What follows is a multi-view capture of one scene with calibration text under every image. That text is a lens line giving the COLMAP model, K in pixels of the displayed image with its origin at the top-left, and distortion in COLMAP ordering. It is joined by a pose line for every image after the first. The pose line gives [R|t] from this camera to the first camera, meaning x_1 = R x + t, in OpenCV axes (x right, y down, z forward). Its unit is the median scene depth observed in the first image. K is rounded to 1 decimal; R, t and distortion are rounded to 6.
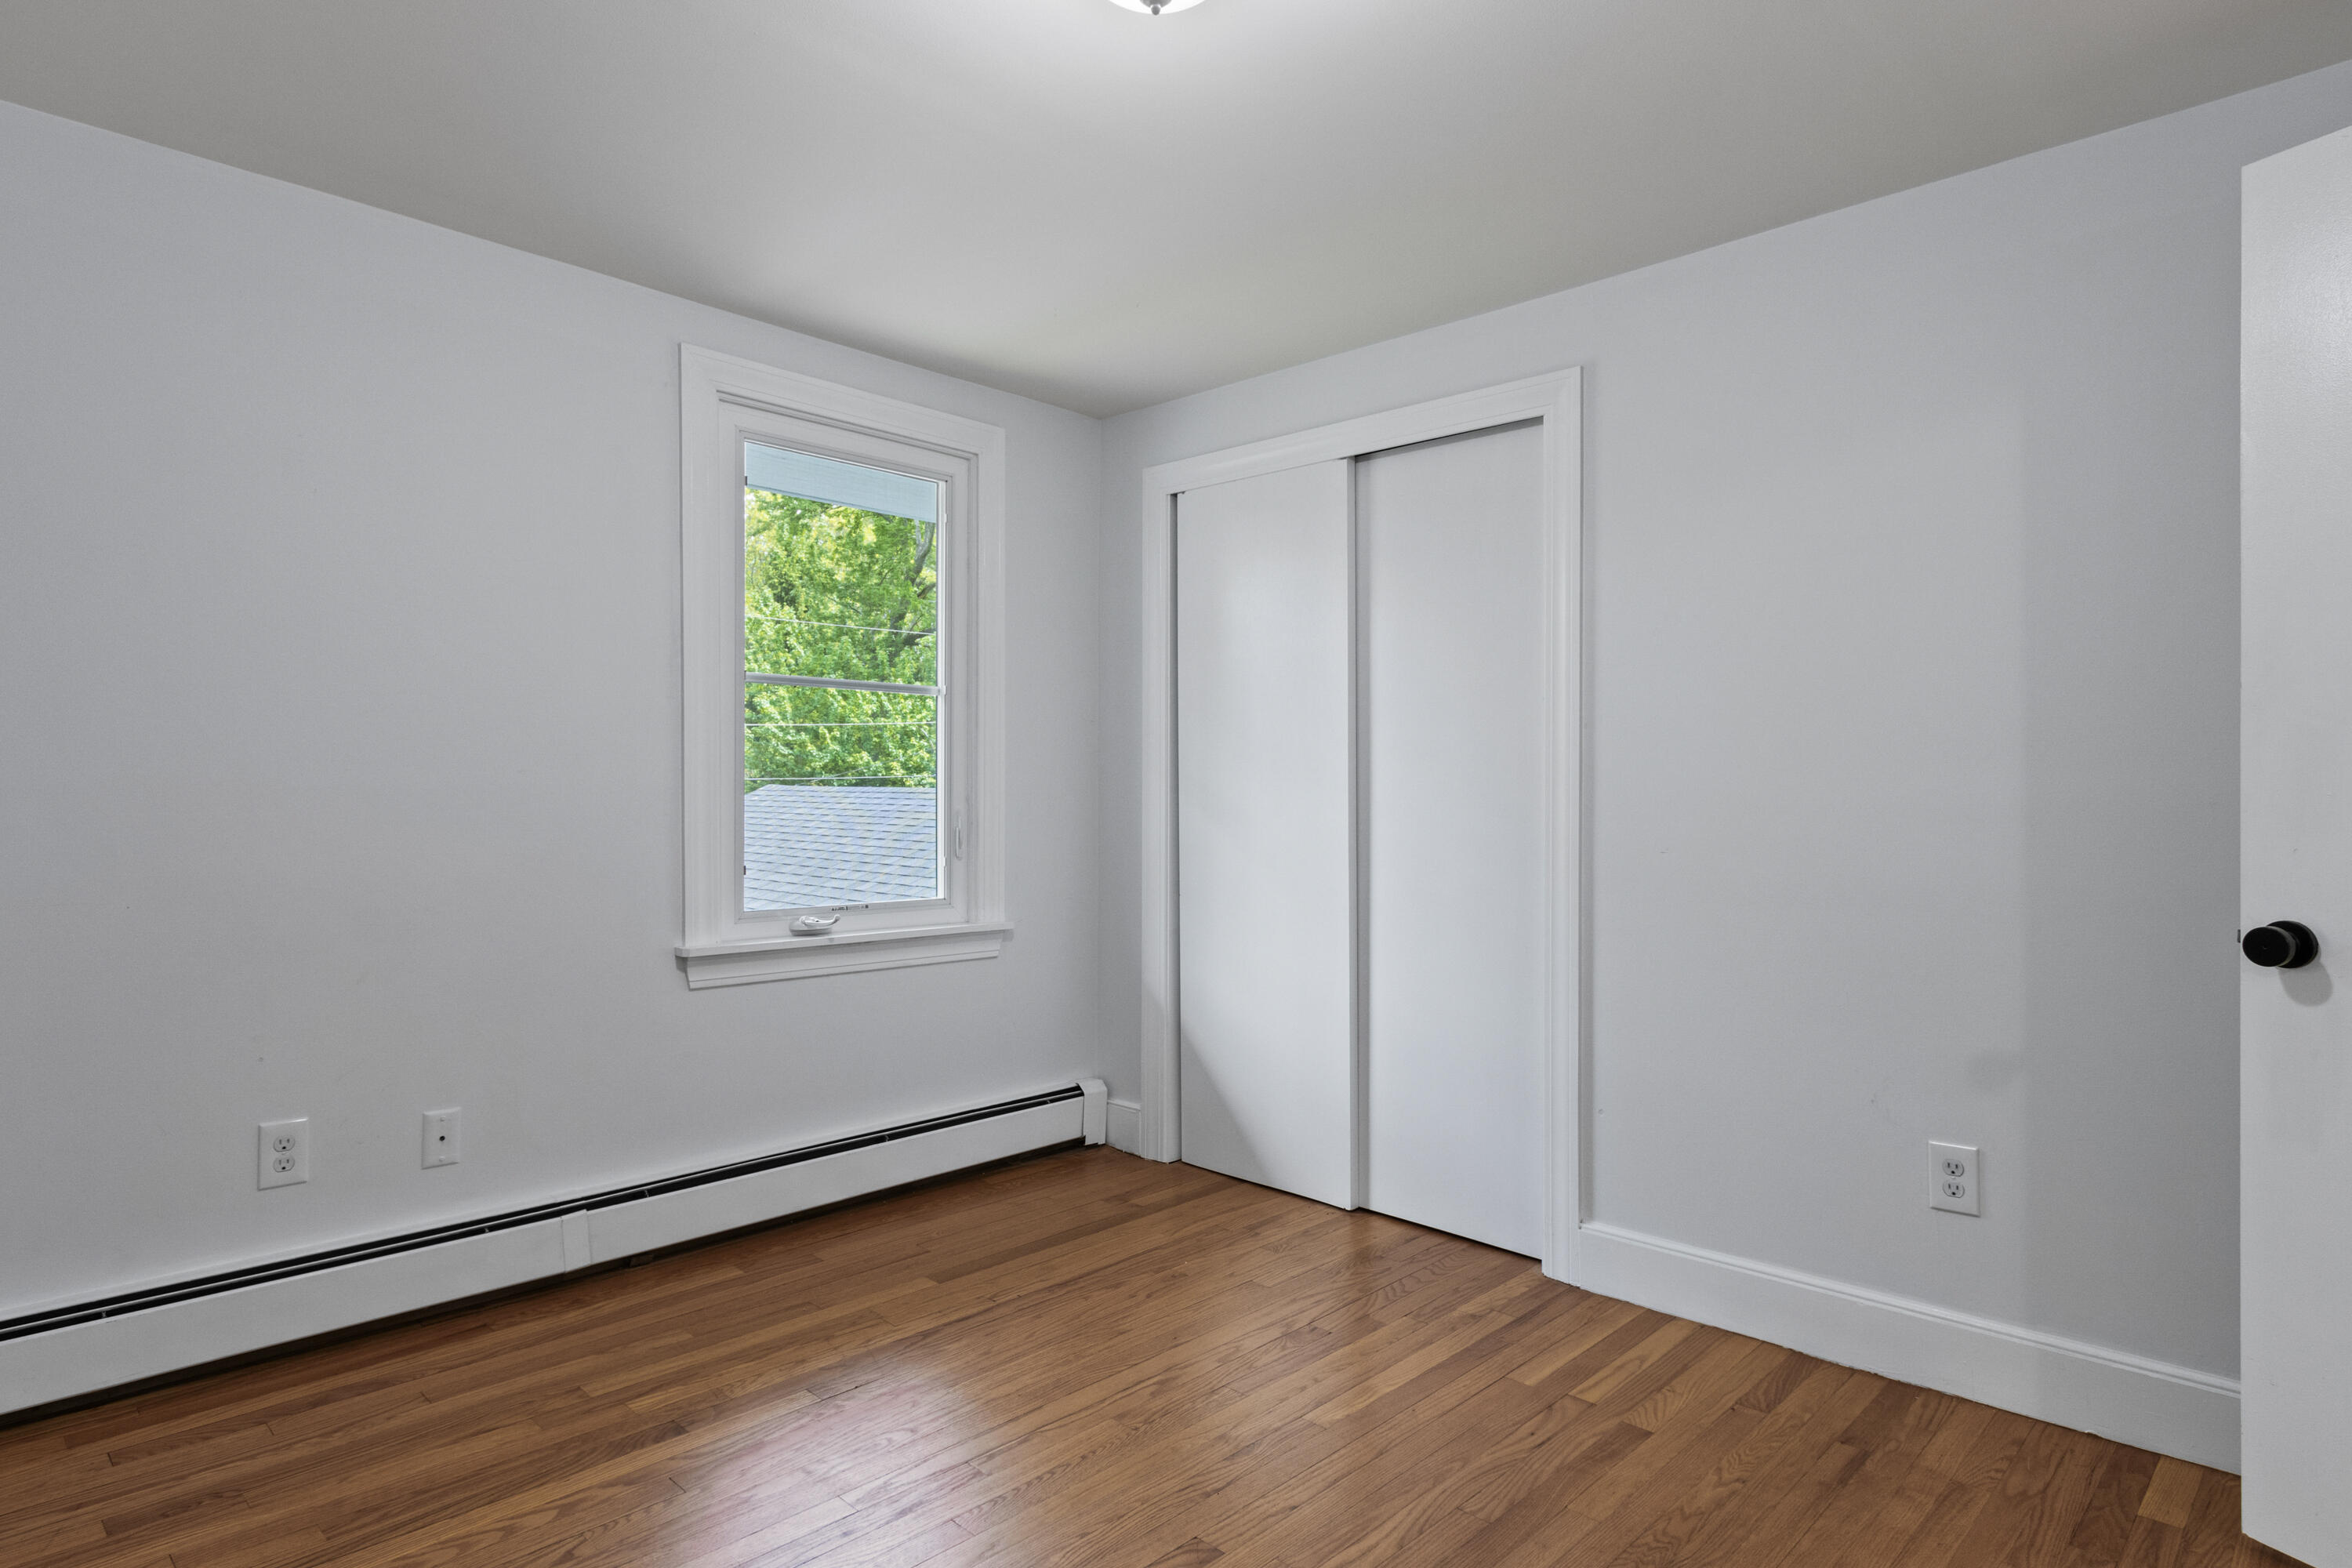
lens RADIAL K [[1290.2, 0, 1175.2], [0, 1290.2, 783.3], [0, 0, 1]] dist [0.000934, -0.001294]
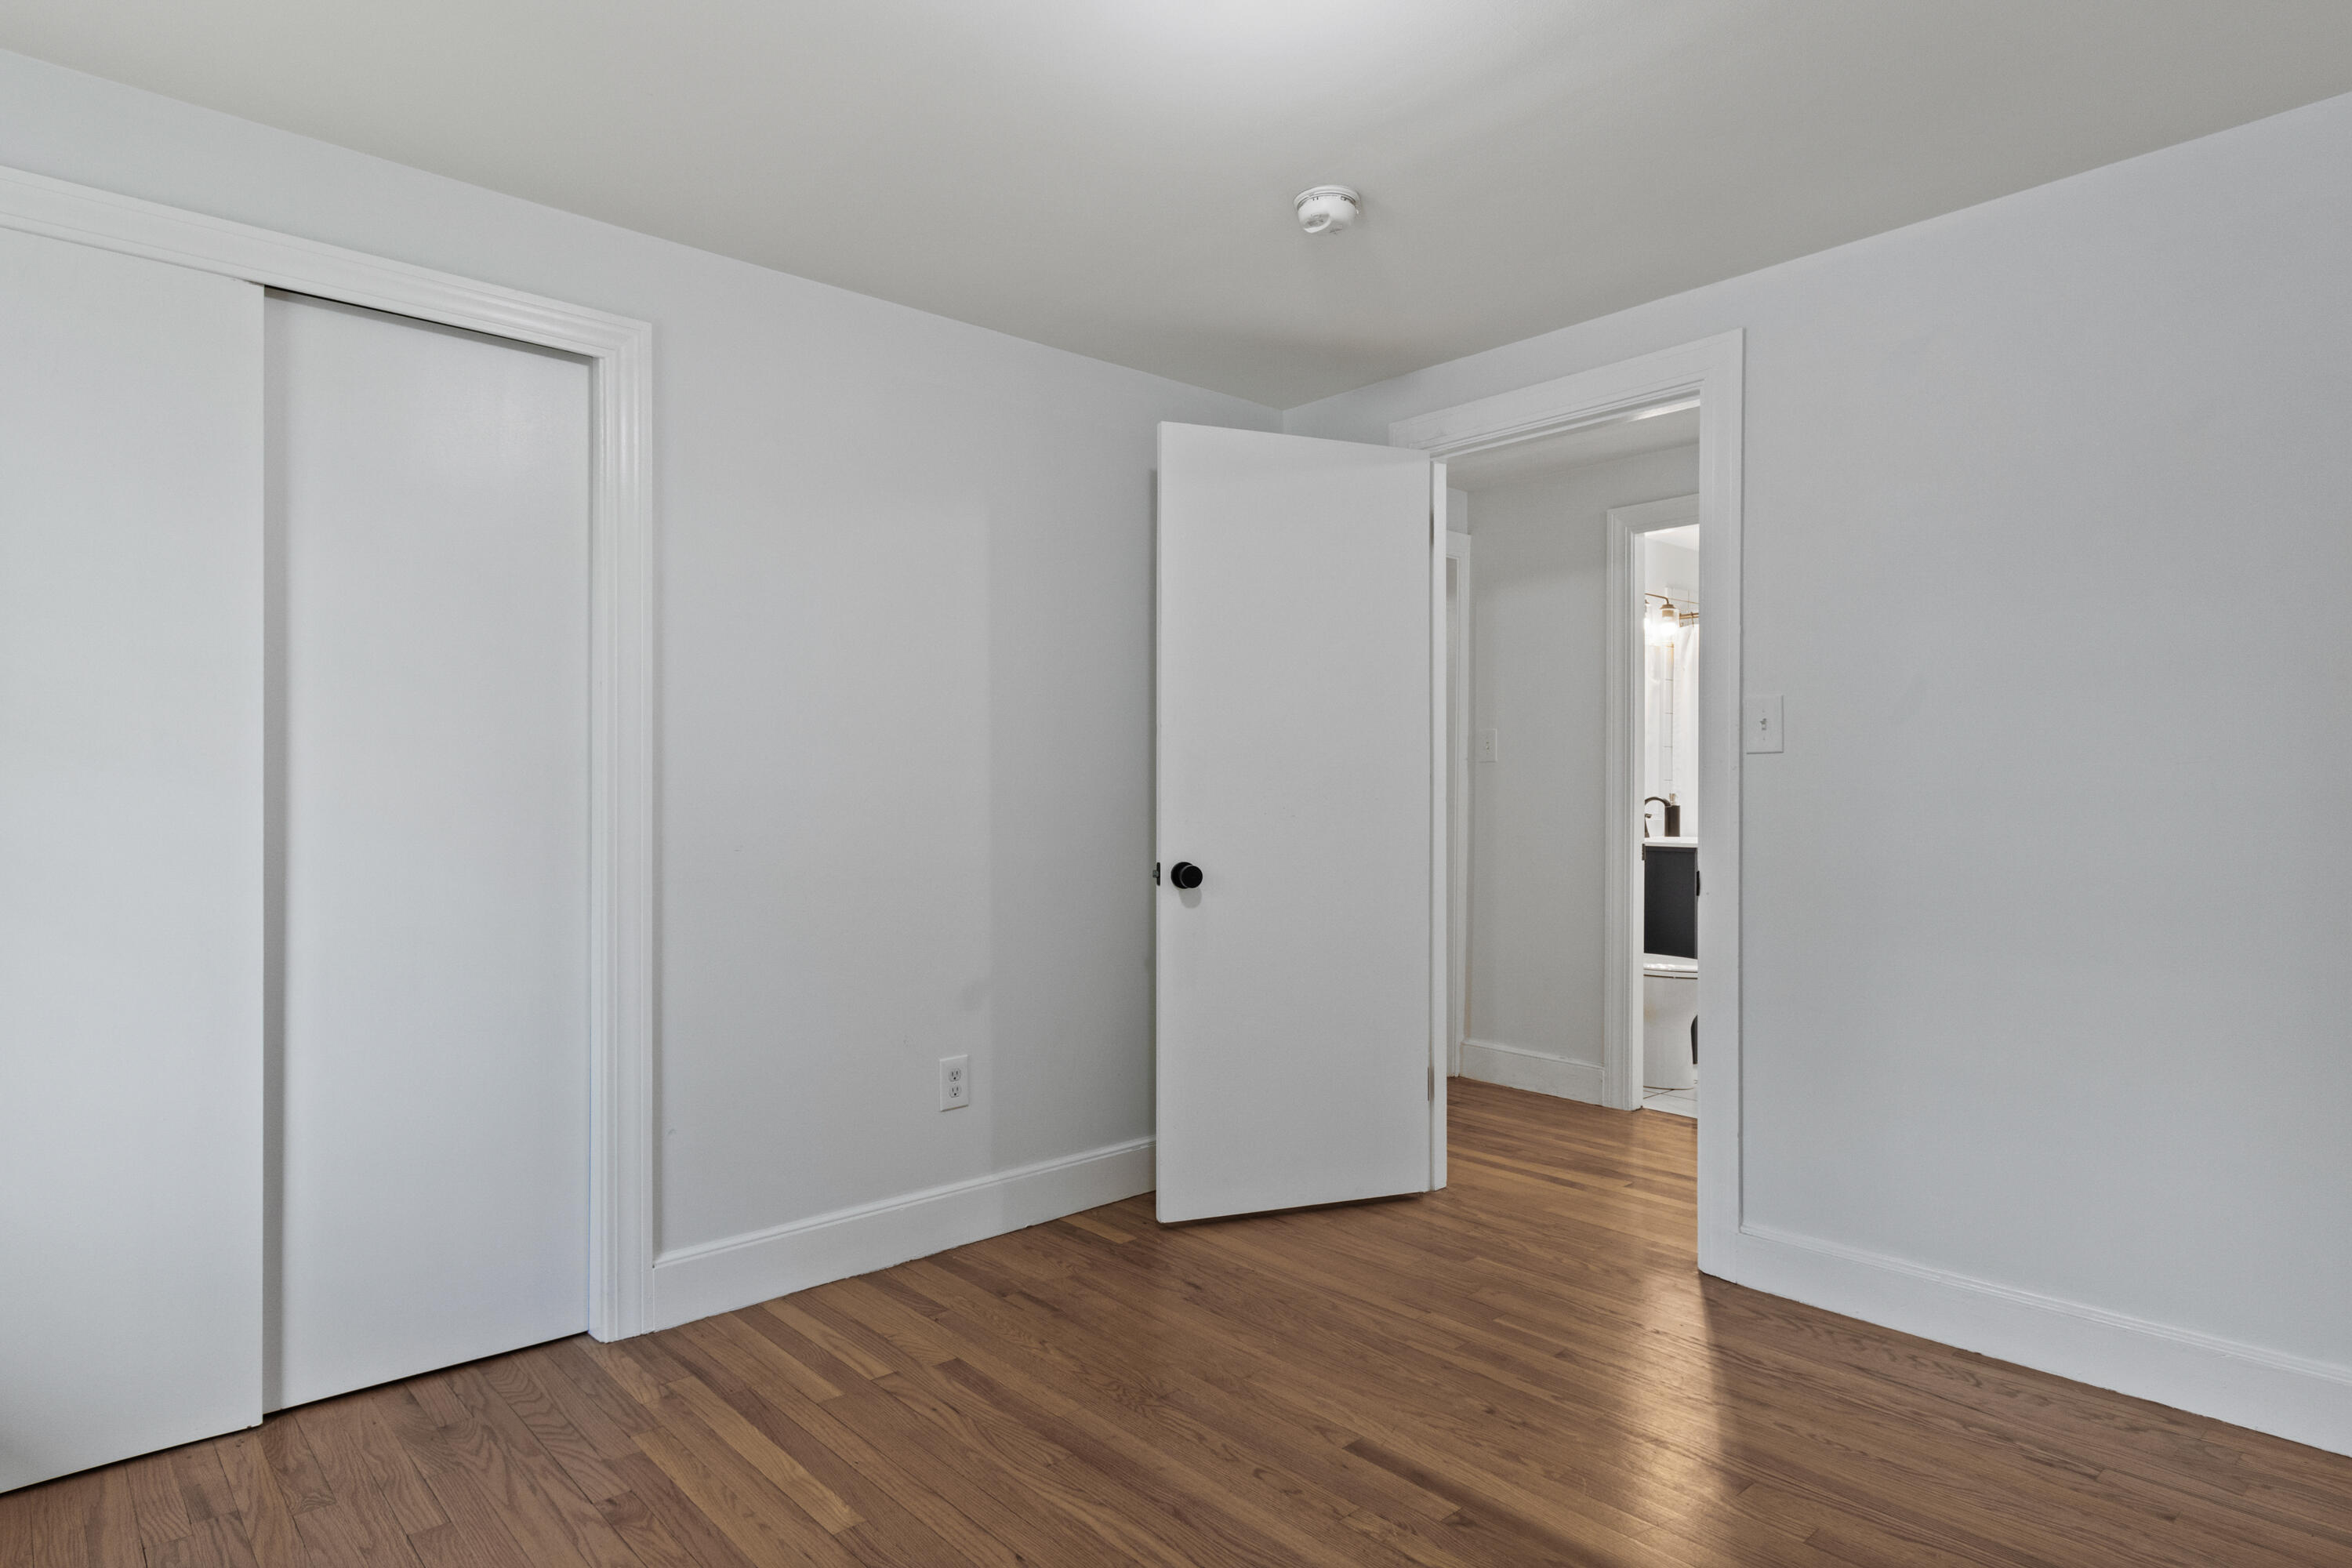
lens RADIAL K [[1290.2, 0, 1175.3], [0, 1290.2, 788.5], [0, 0, 1]] dist [0.000934, -0.001294]
pose [[0.063233, -0.003365, 0.997993, -0.671232], [-0.006081, 0.999974, 0.003757, -0.000777], [-0.997980, -0.006306, 0.063210, 0.669210]]
